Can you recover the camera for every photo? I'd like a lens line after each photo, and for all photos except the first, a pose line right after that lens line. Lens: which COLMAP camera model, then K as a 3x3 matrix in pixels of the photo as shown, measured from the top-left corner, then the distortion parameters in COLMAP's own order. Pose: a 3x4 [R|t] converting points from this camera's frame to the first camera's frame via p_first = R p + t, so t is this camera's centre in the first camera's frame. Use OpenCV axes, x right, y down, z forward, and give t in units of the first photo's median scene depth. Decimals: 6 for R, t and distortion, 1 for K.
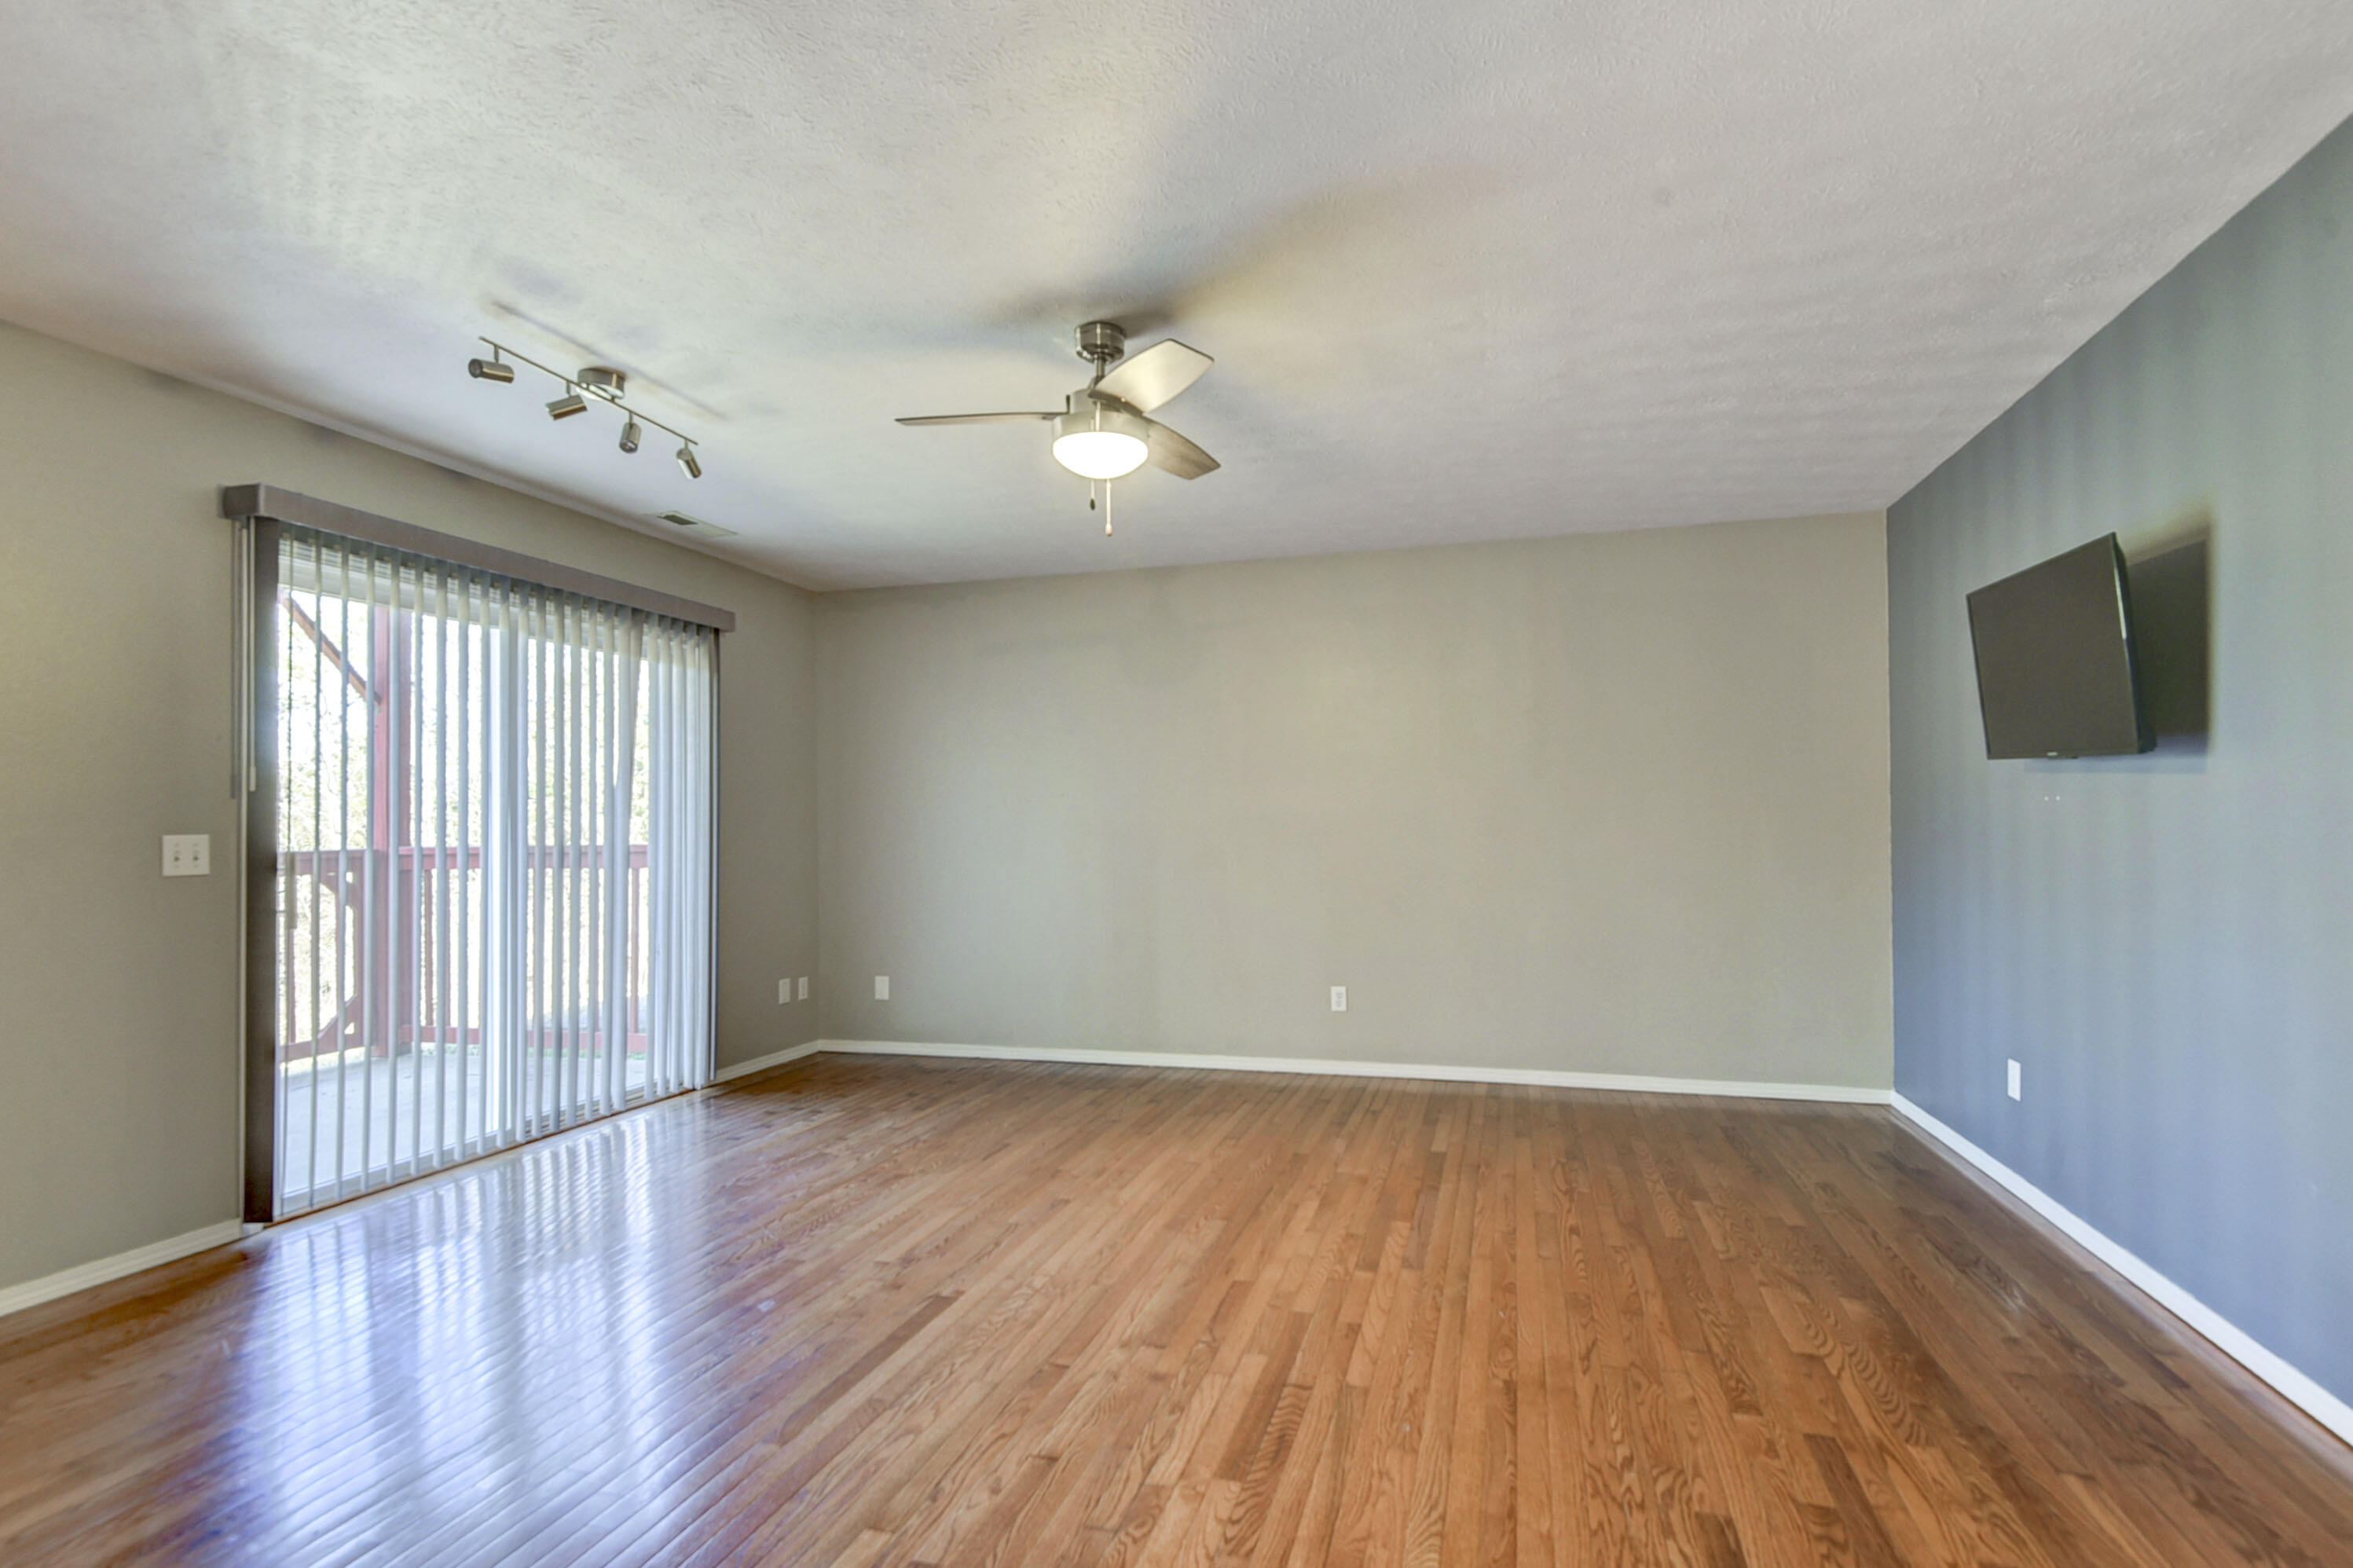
lens RADIAL K [[1106.0, 0, 1184.2], [0, 1106.0, 804.0], [0, 0, 1]] dist [0.000959, -0.000331]
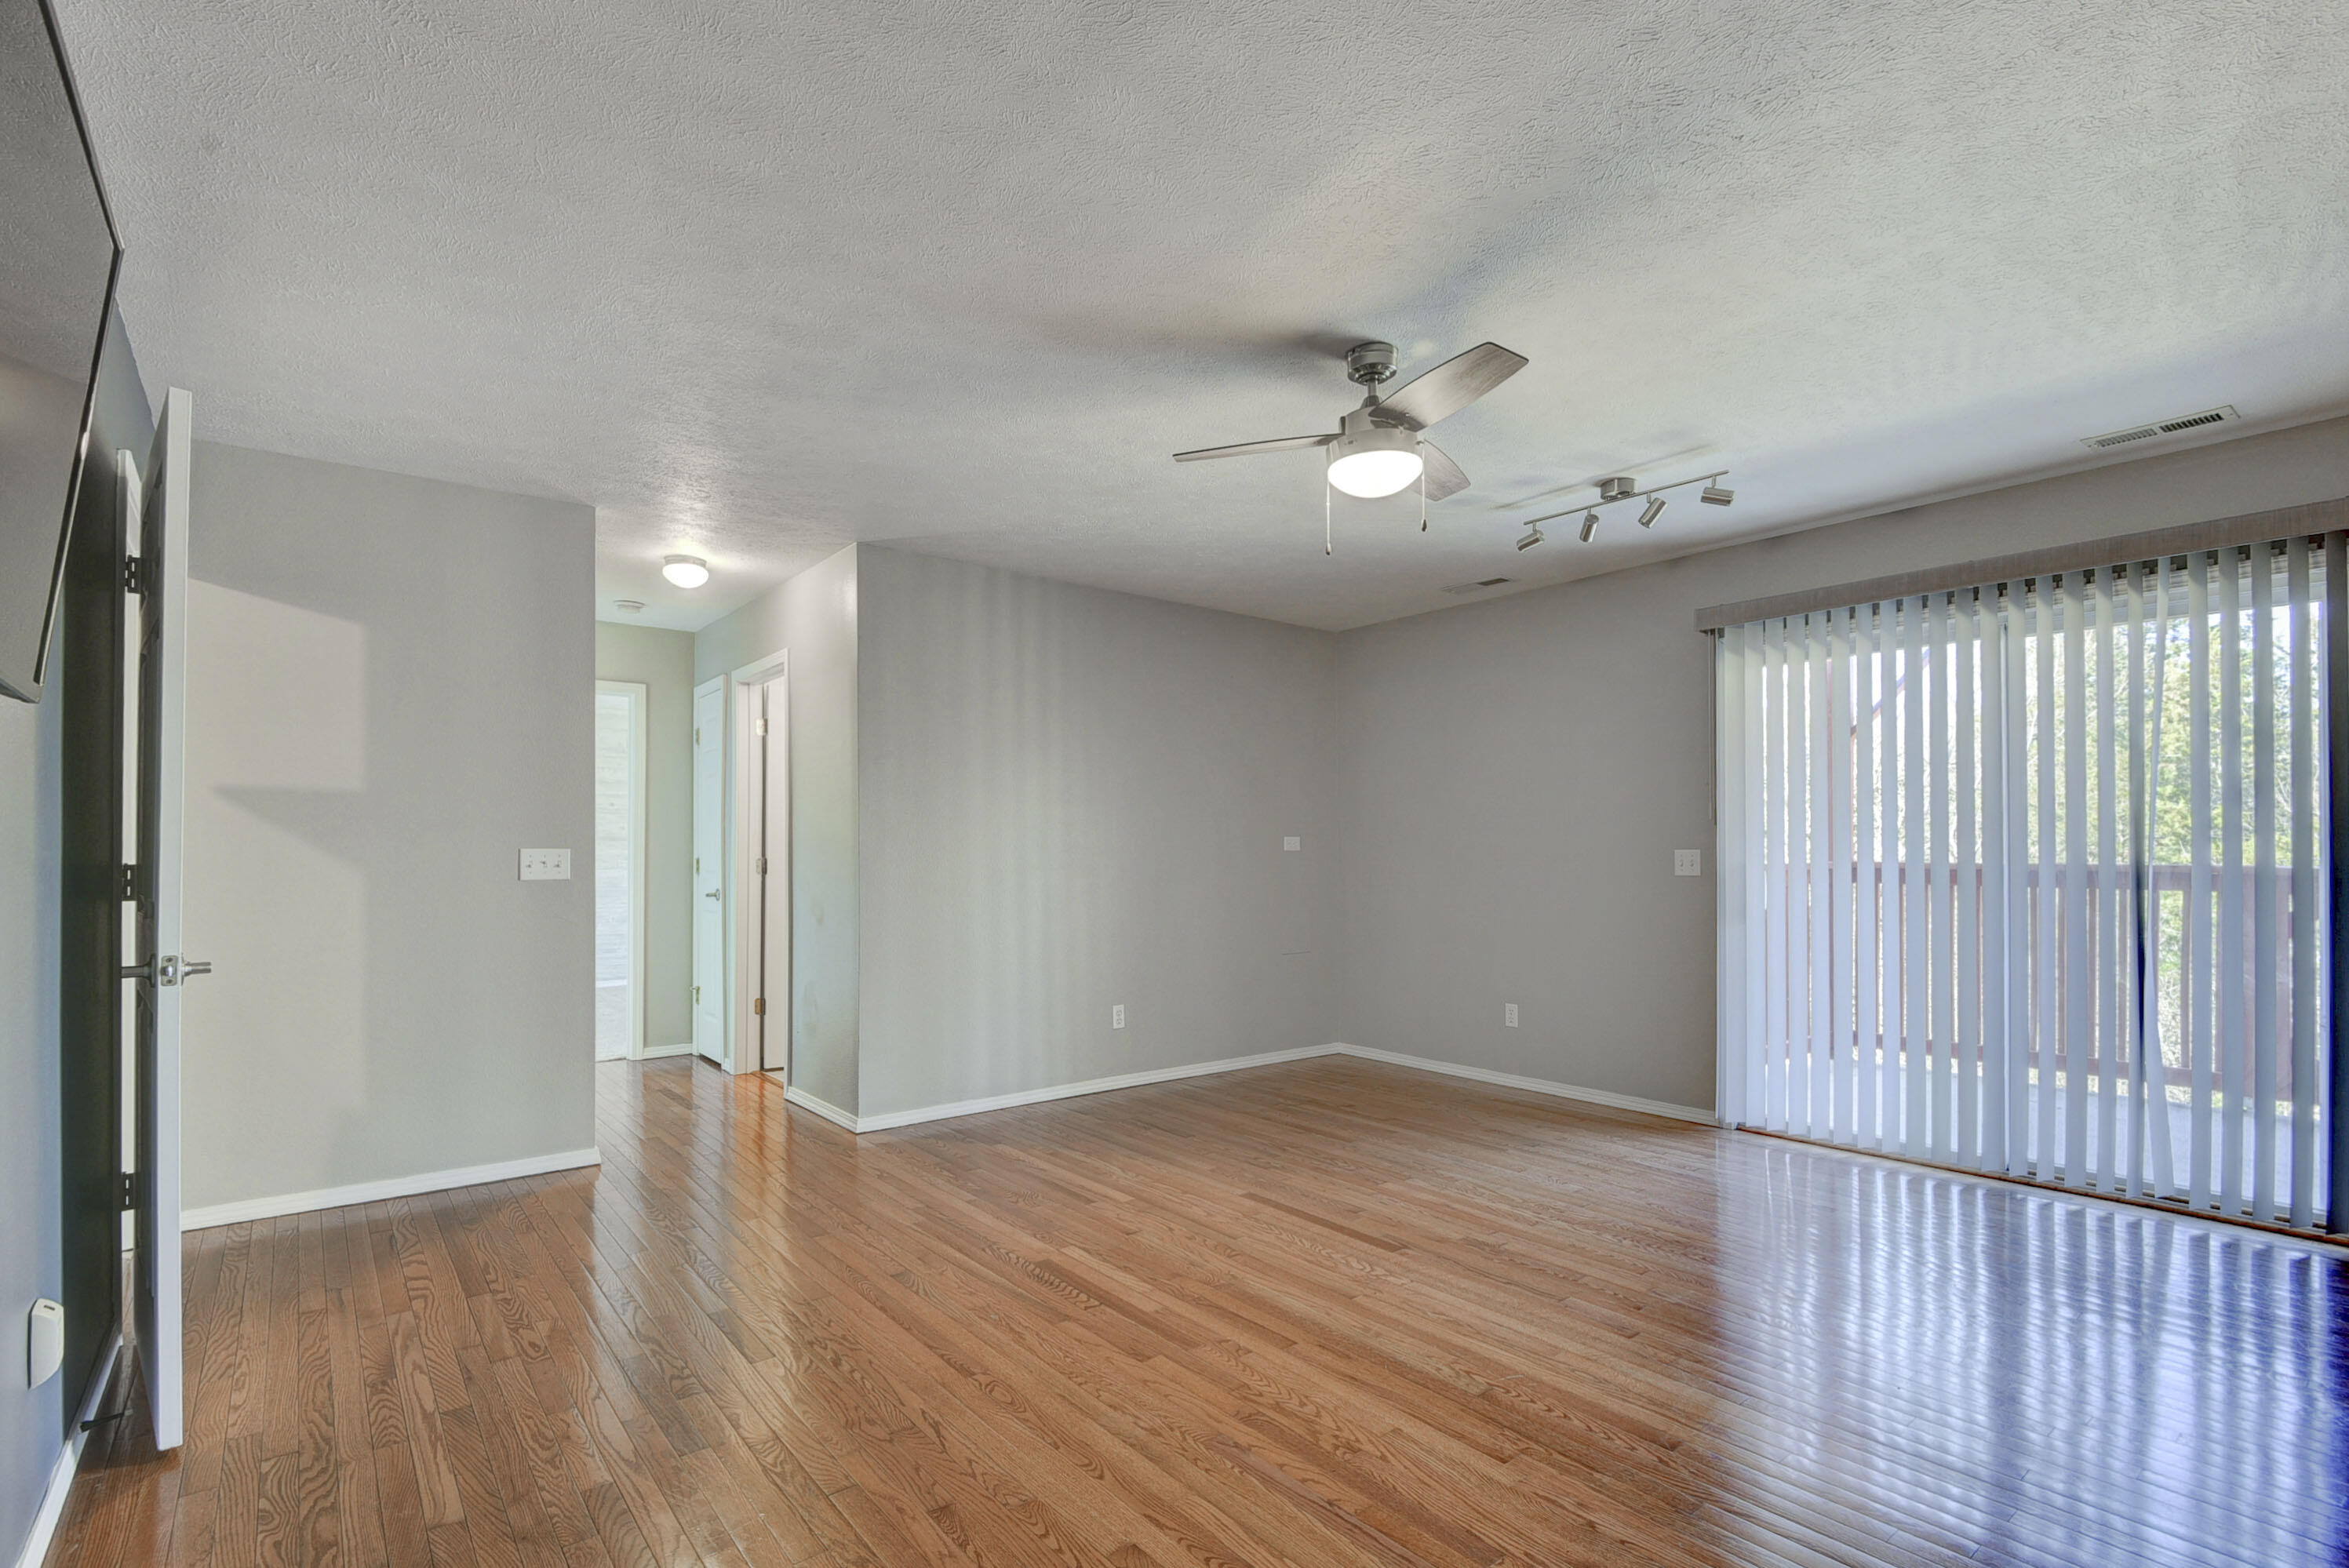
lens RADIAL K [[1104.0, 0, 1182.2], [0, 1104.0, 804.0], [0, 0, 1]] dist [0.000959, -0.000331]
pose [[-0.572644, -0.026981, -0.819360, 0.841717], [0.023745, 0.998493, -0.049475, 0.025430], [0.819460, -0.047787, -0.571141, 1.426865]]
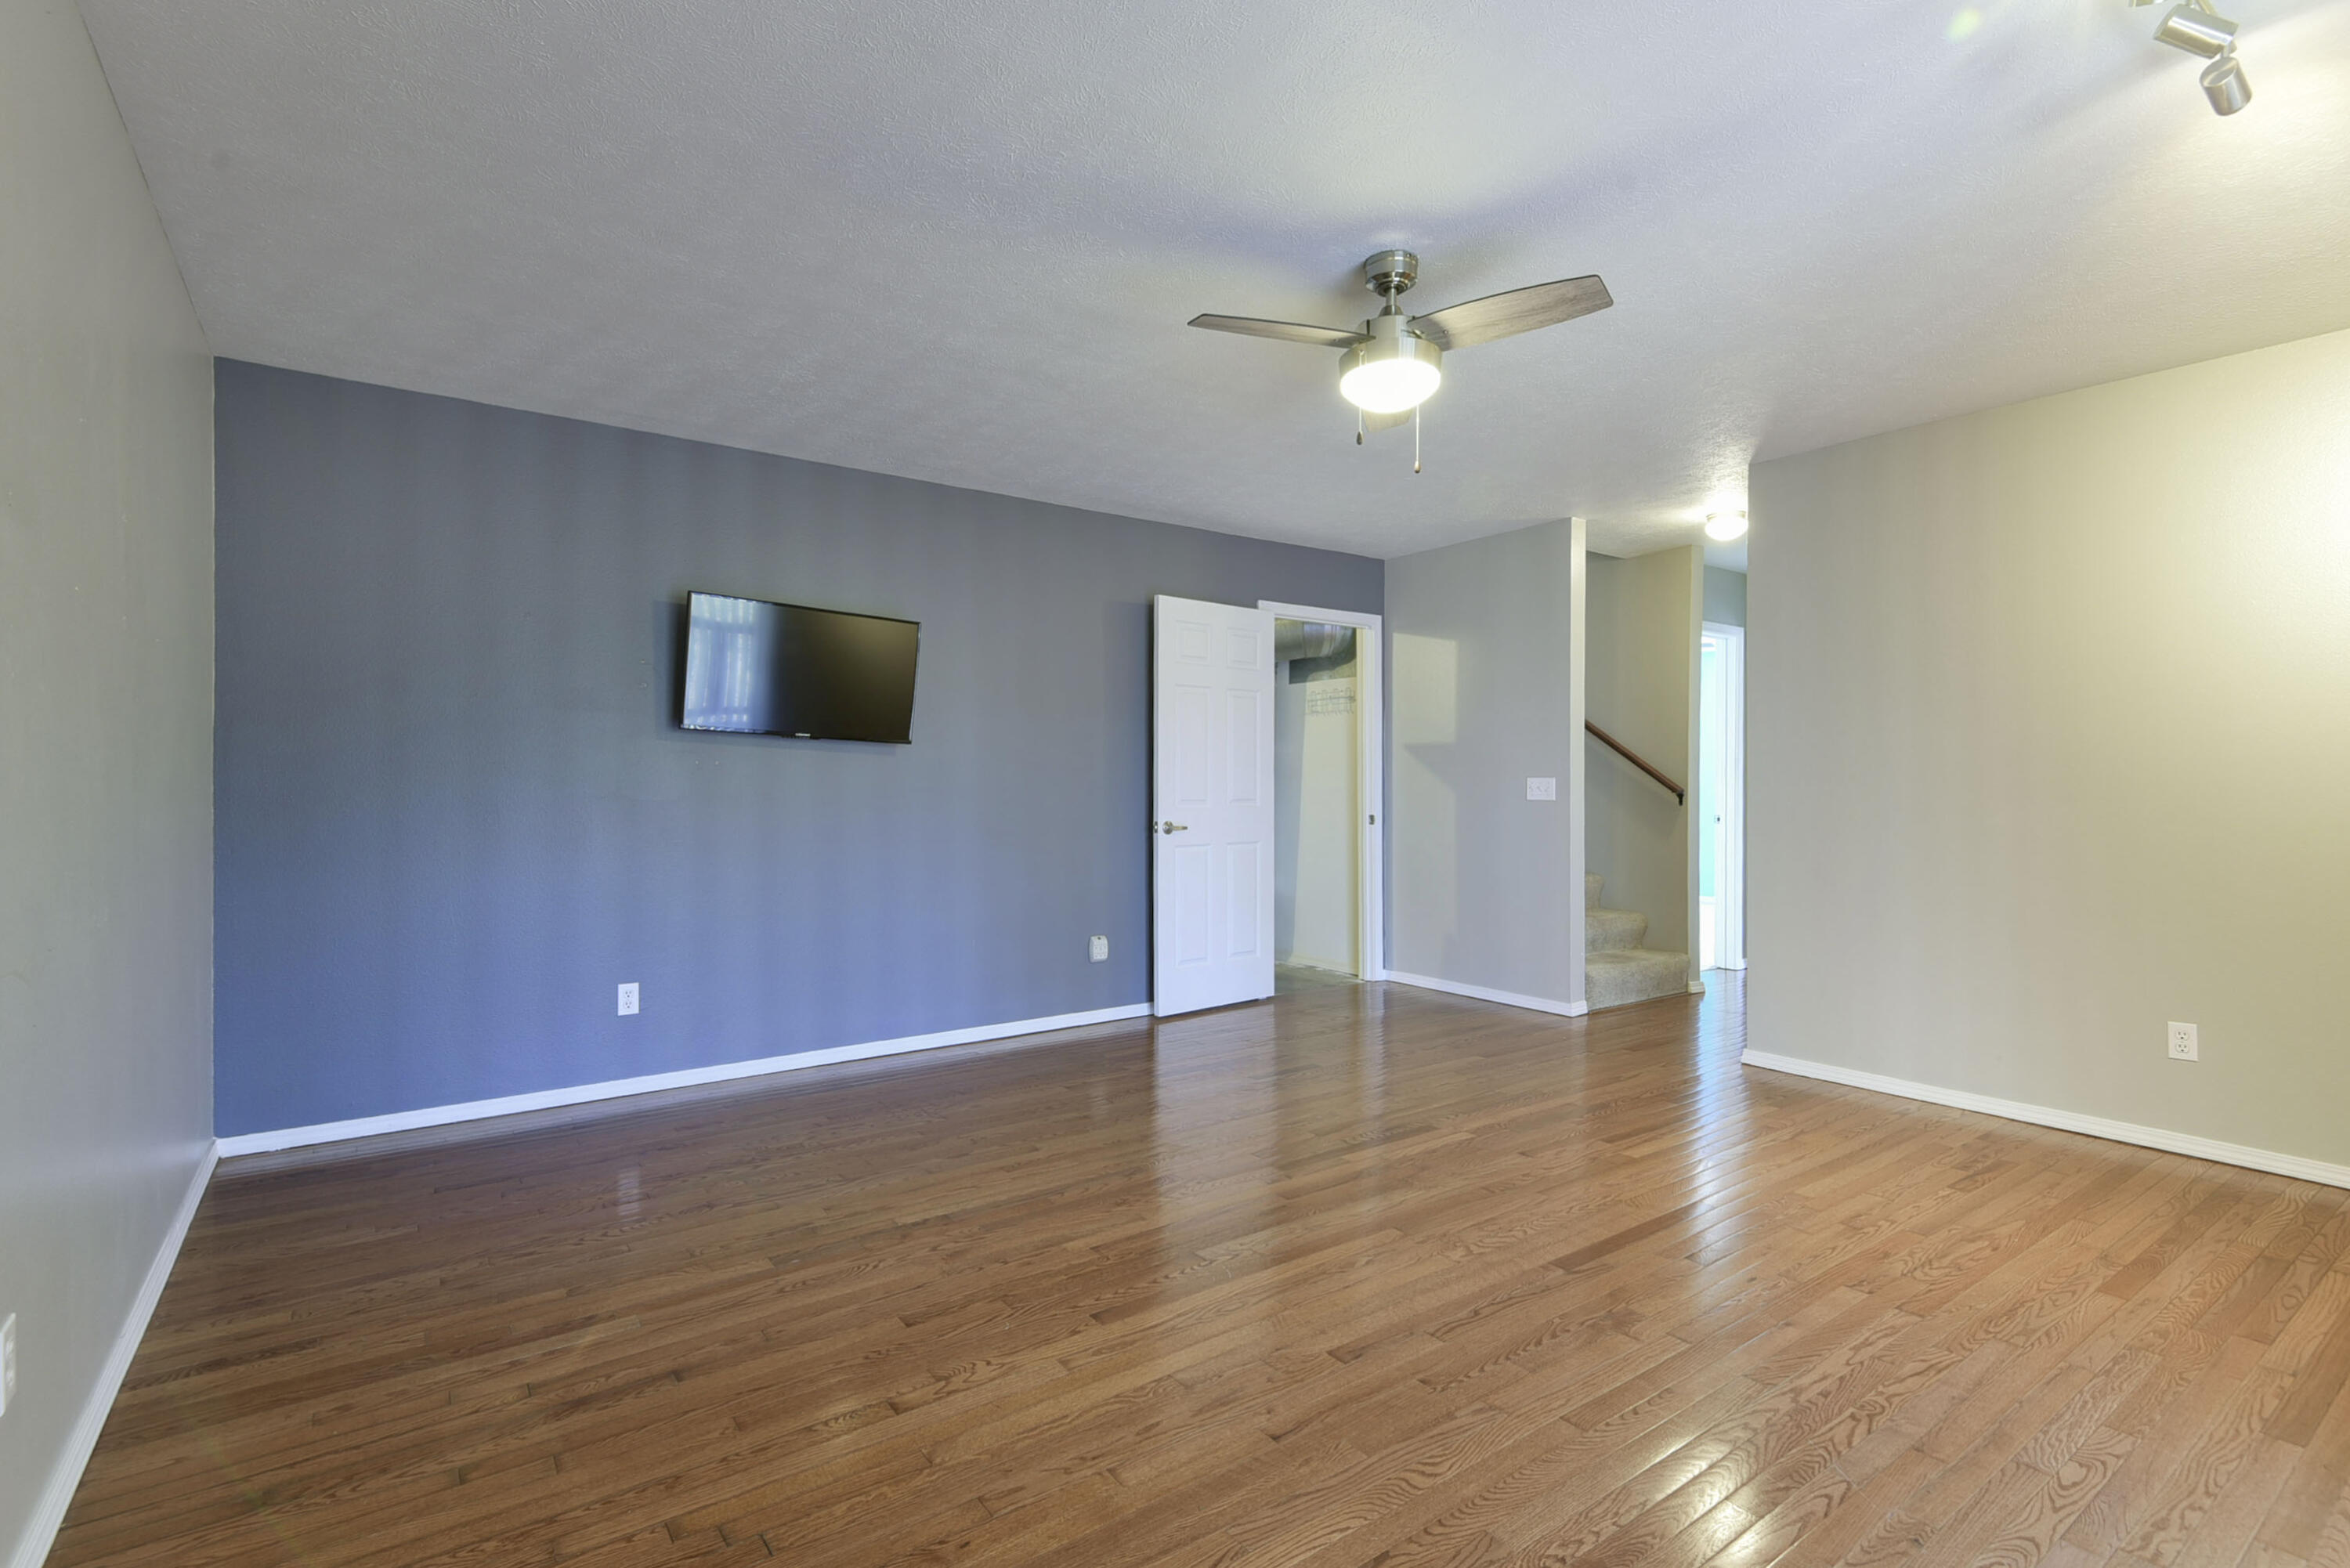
lens RADIAL K [[1085.5, 0, 1136.0], [0, 1085.5, 776.1], [0, 0, 1]] dist [-0.000478, -0.000424]
pose [[-0.773572, 0.010105, 0.633627, -0.507480], [-0.005365, 0.999733, -0.022495, 0.037108], [-0.633685, -0.020801, -0.773311, 1.879152]]
